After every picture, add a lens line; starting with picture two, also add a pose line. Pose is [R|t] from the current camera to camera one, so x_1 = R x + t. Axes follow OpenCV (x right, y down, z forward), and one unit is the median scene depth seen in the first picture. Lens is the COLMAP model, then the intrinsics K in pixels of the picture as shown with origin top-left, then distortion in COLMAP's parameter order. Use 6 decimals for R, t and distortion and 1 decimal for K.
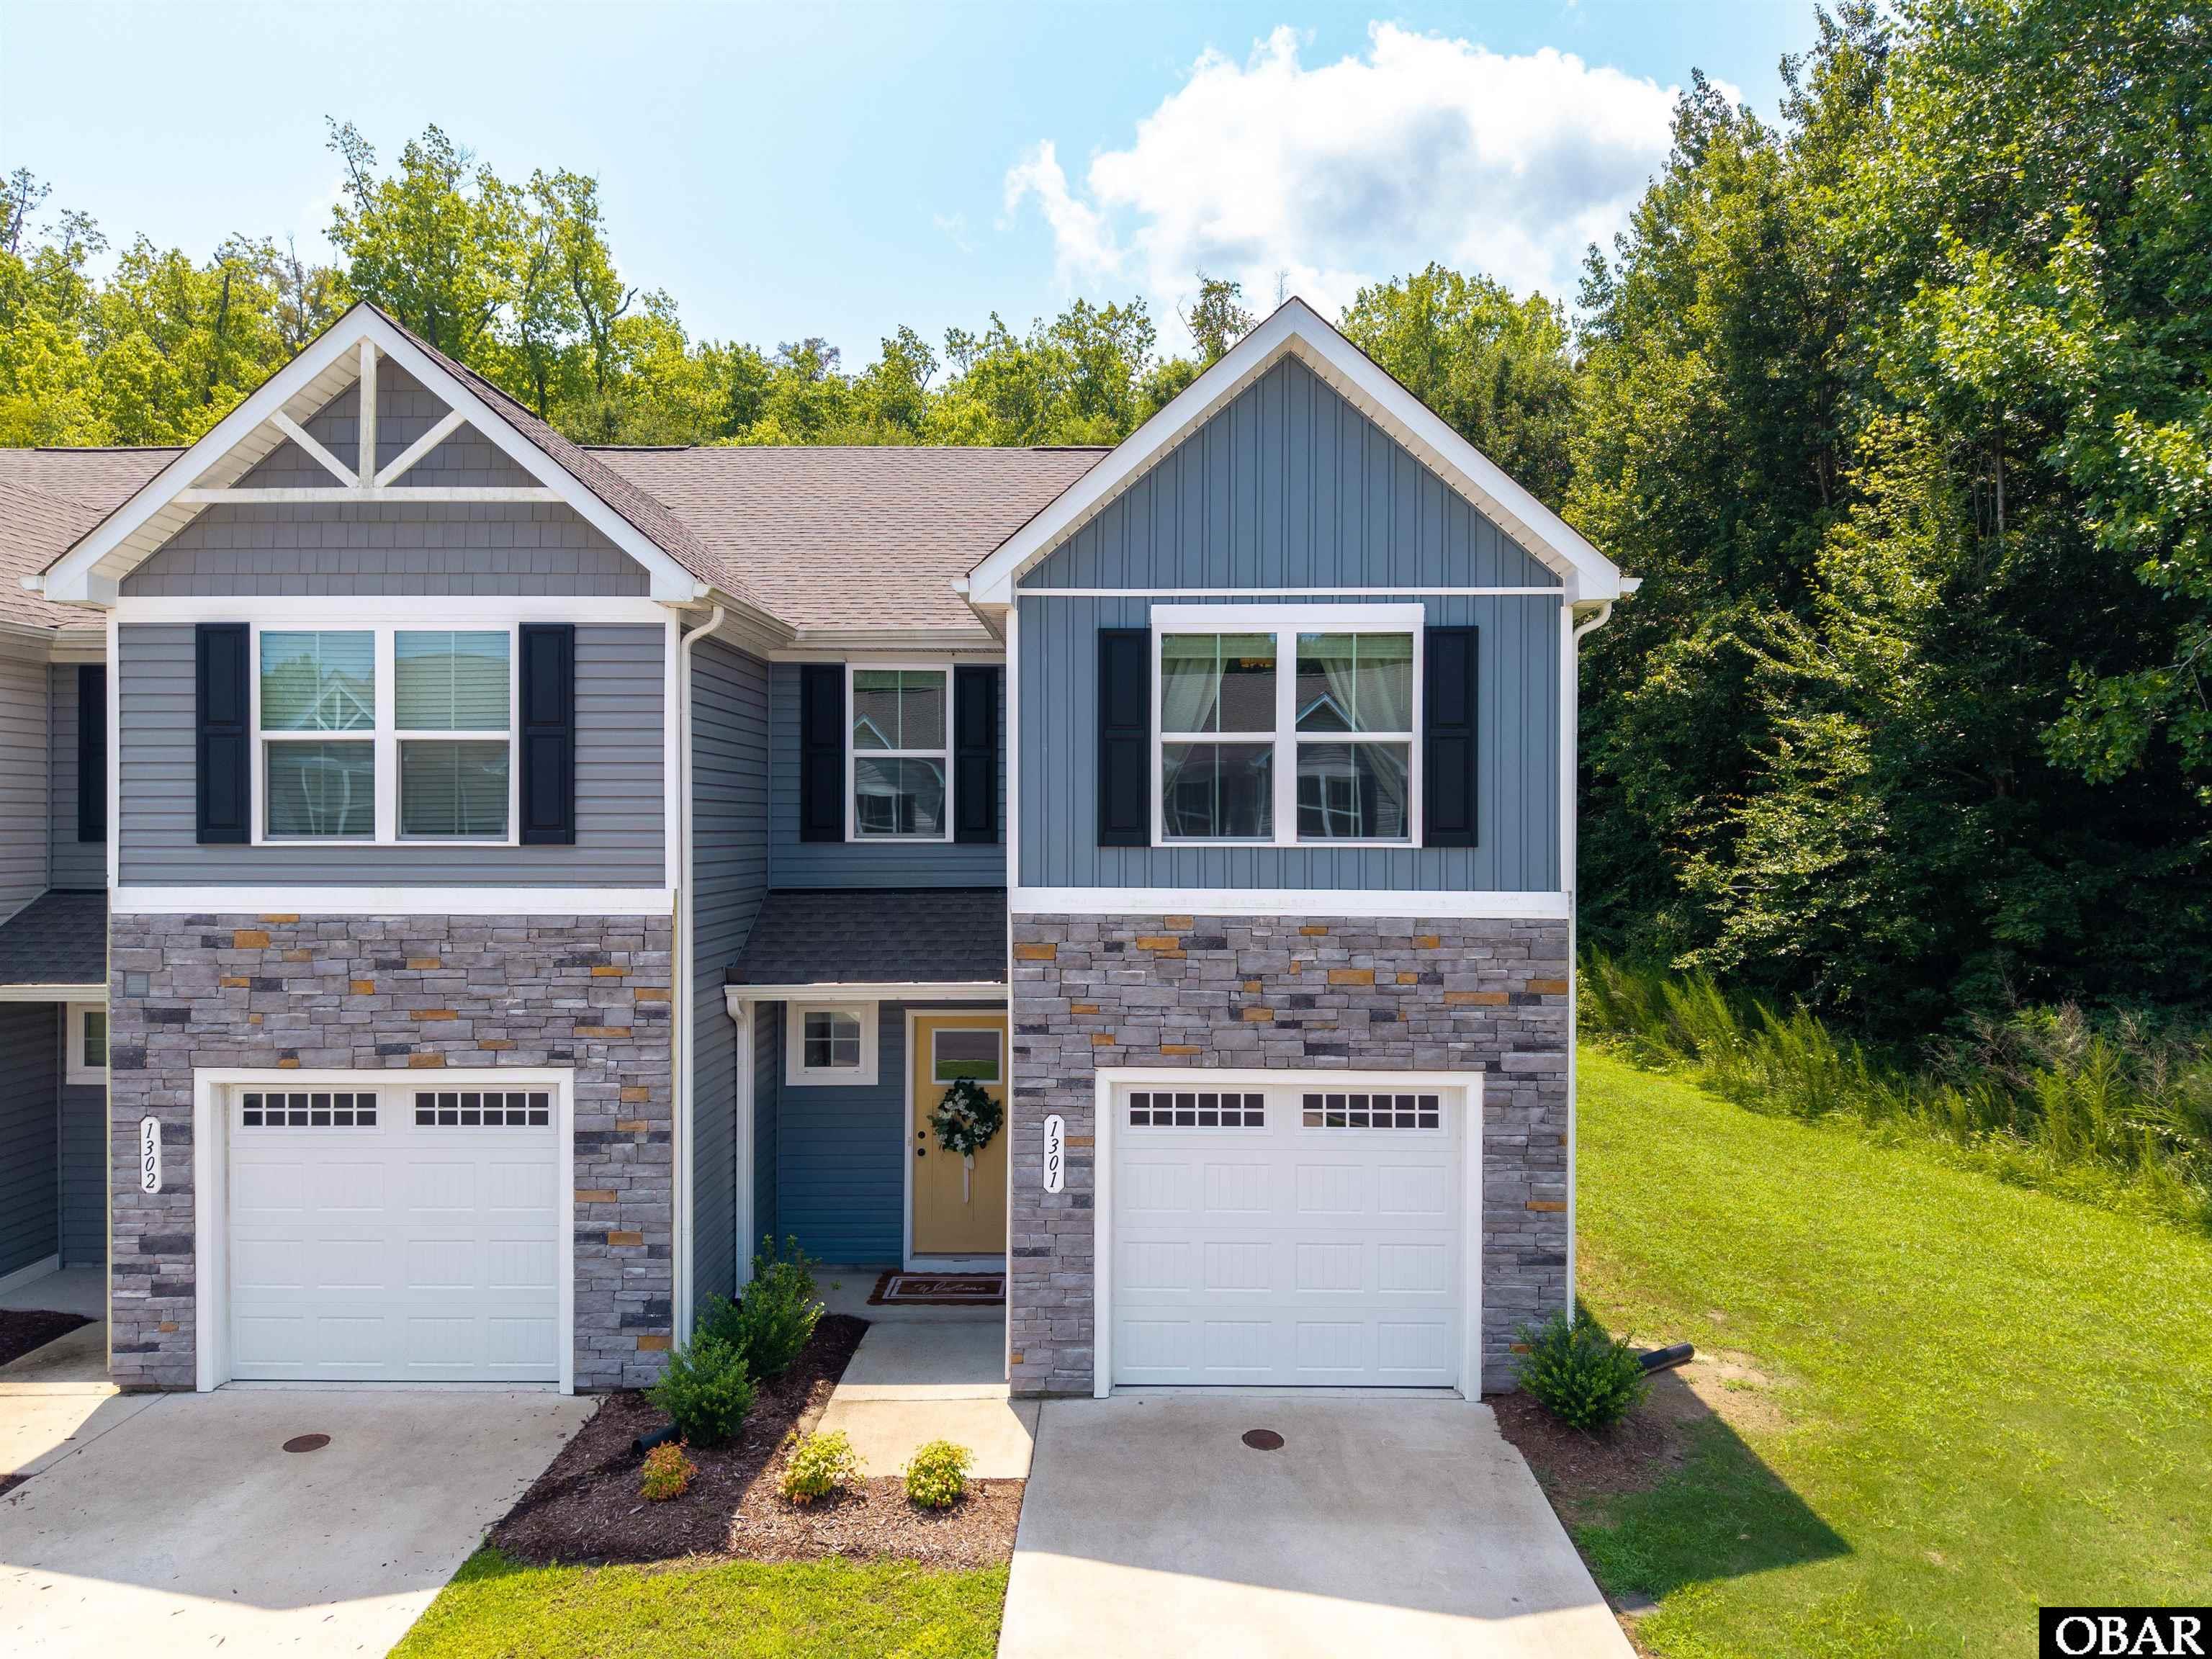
lens RADIAL K [[1526.8, 0, 1096.1], [0, 1526.8, 825.5], [0, 0, 1]] dist [0.040079, -0.042835]
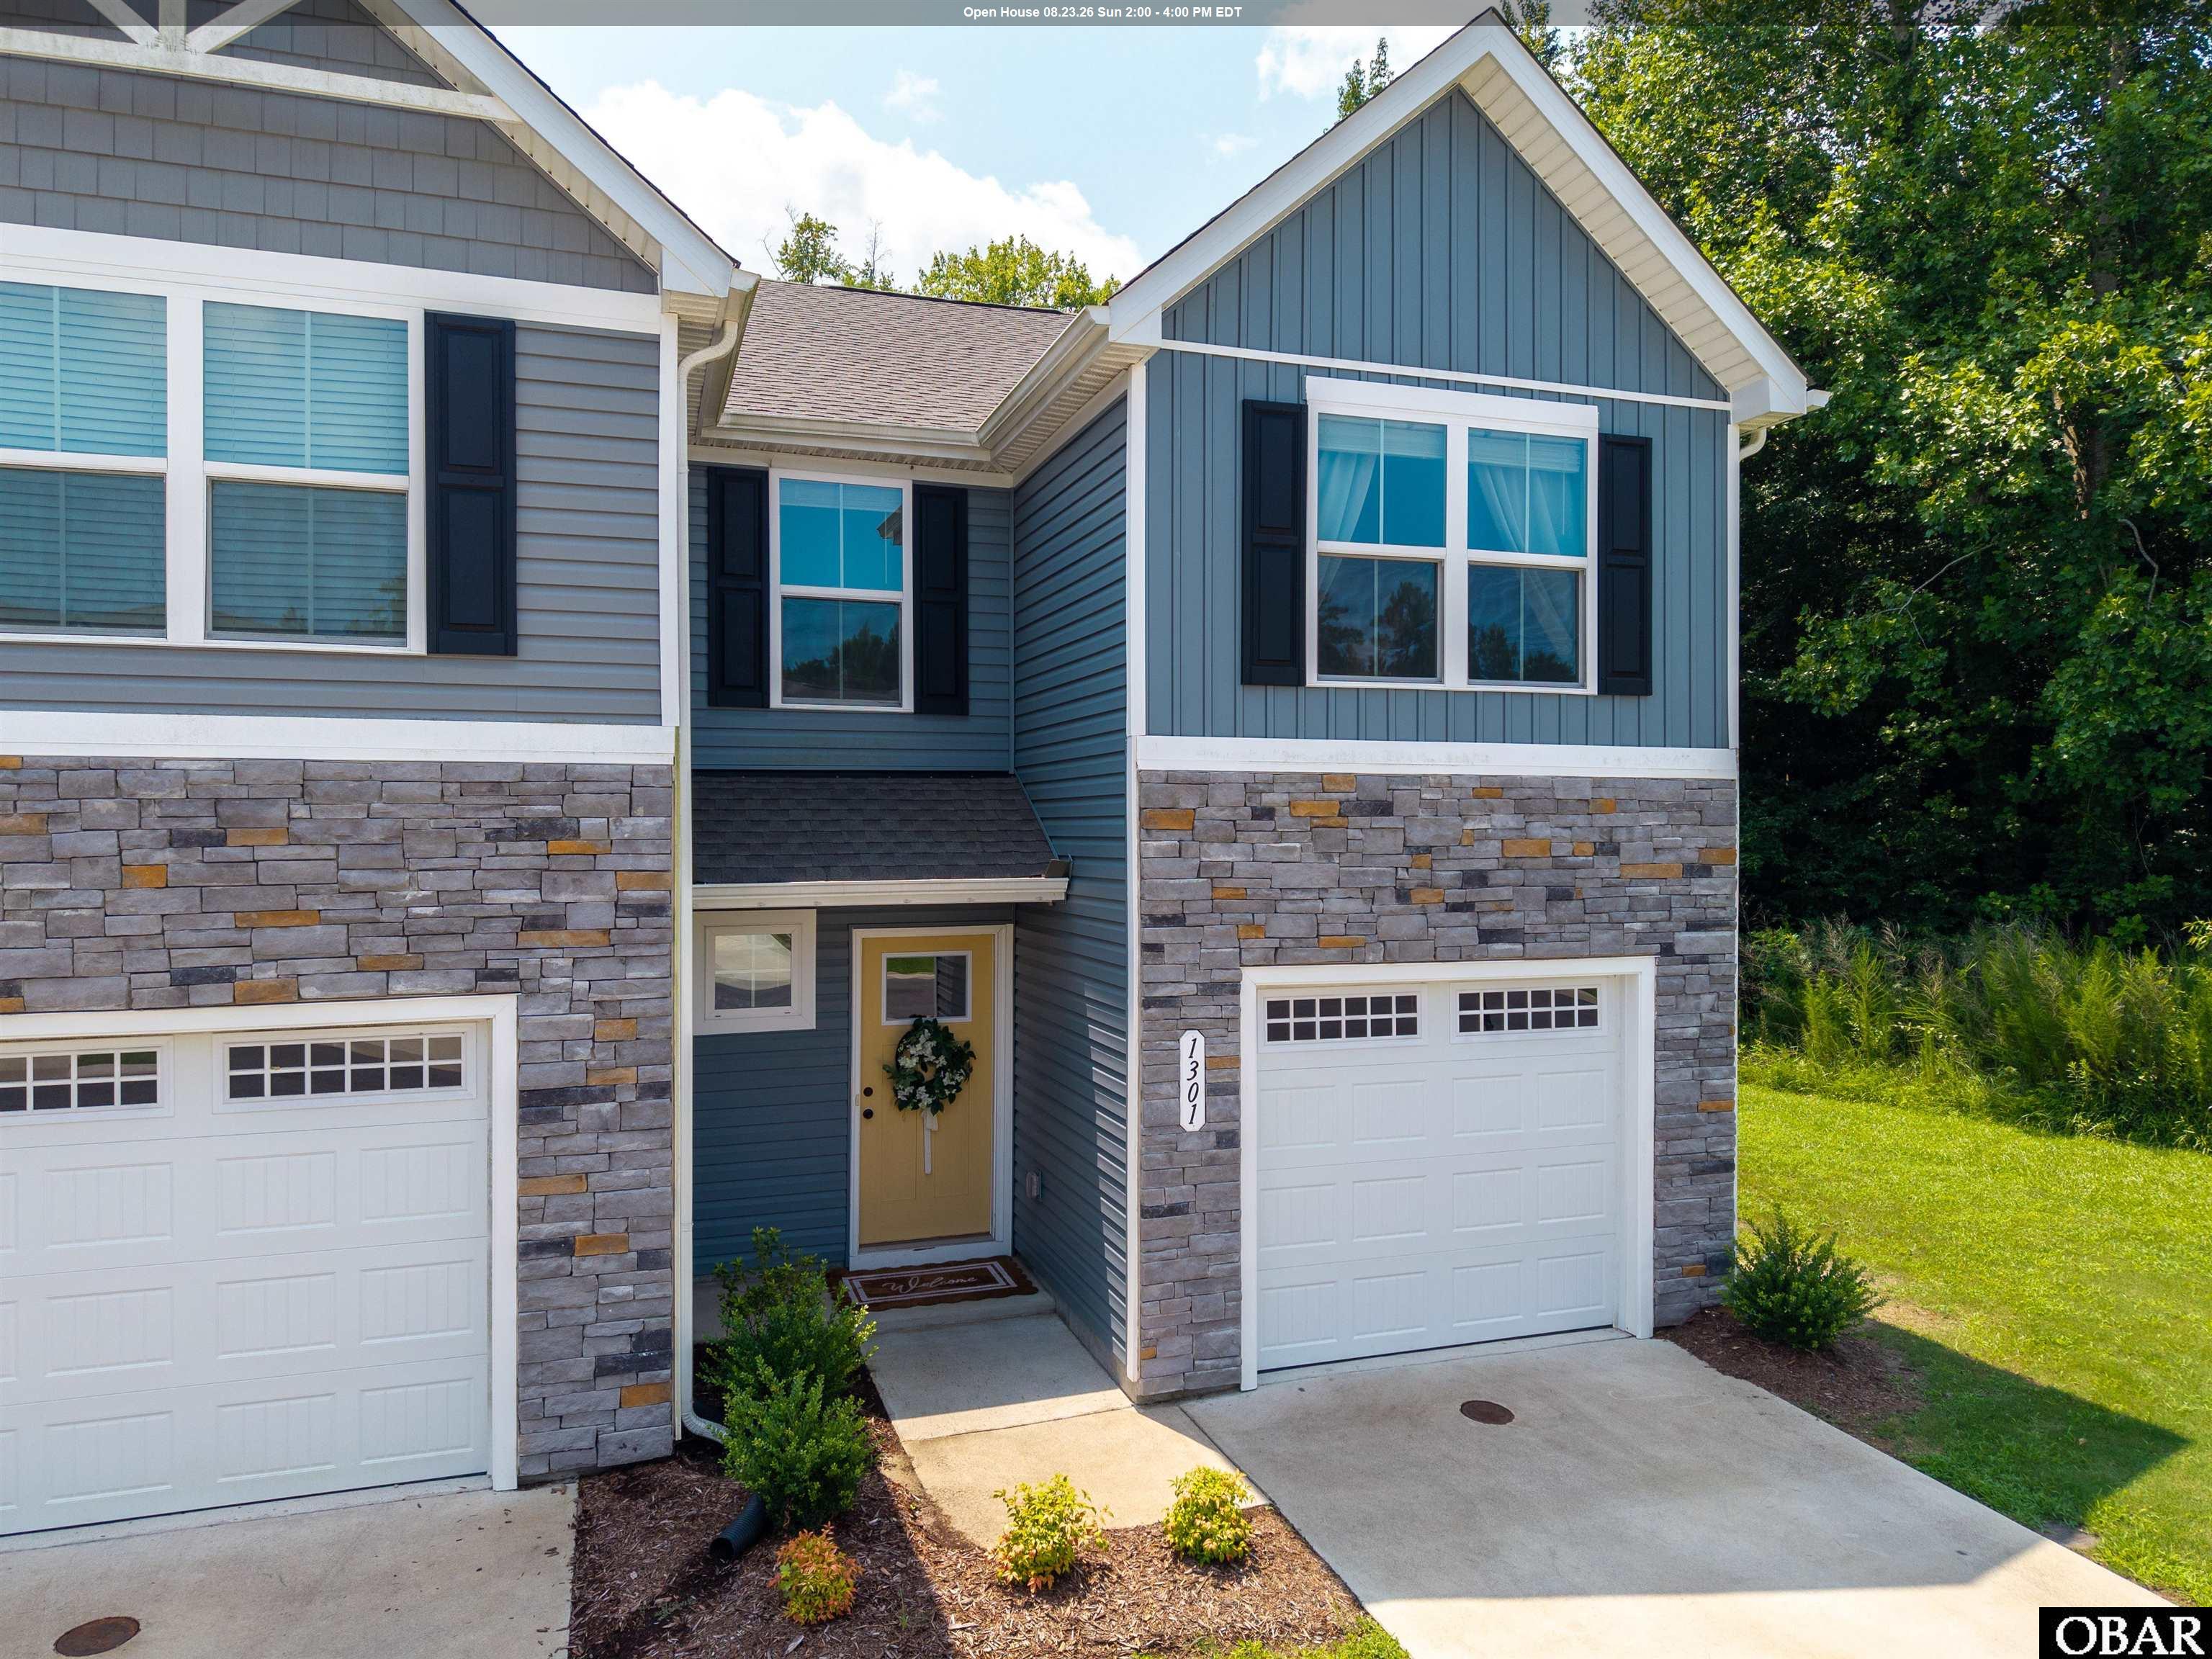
lens RADIAL K [[1526.8, 0, 1128.9], [0, 1526.8, 829.0], [0, 0, 1]] dist [0.040079, -0.042835]
pose [[0.938279, -0.002527, 0.345870, -0.322592], [0.002178, 0.999997, 0.001397, 0.086649], [-0.345872, -0.000557, 0.938281, 0.289669]]
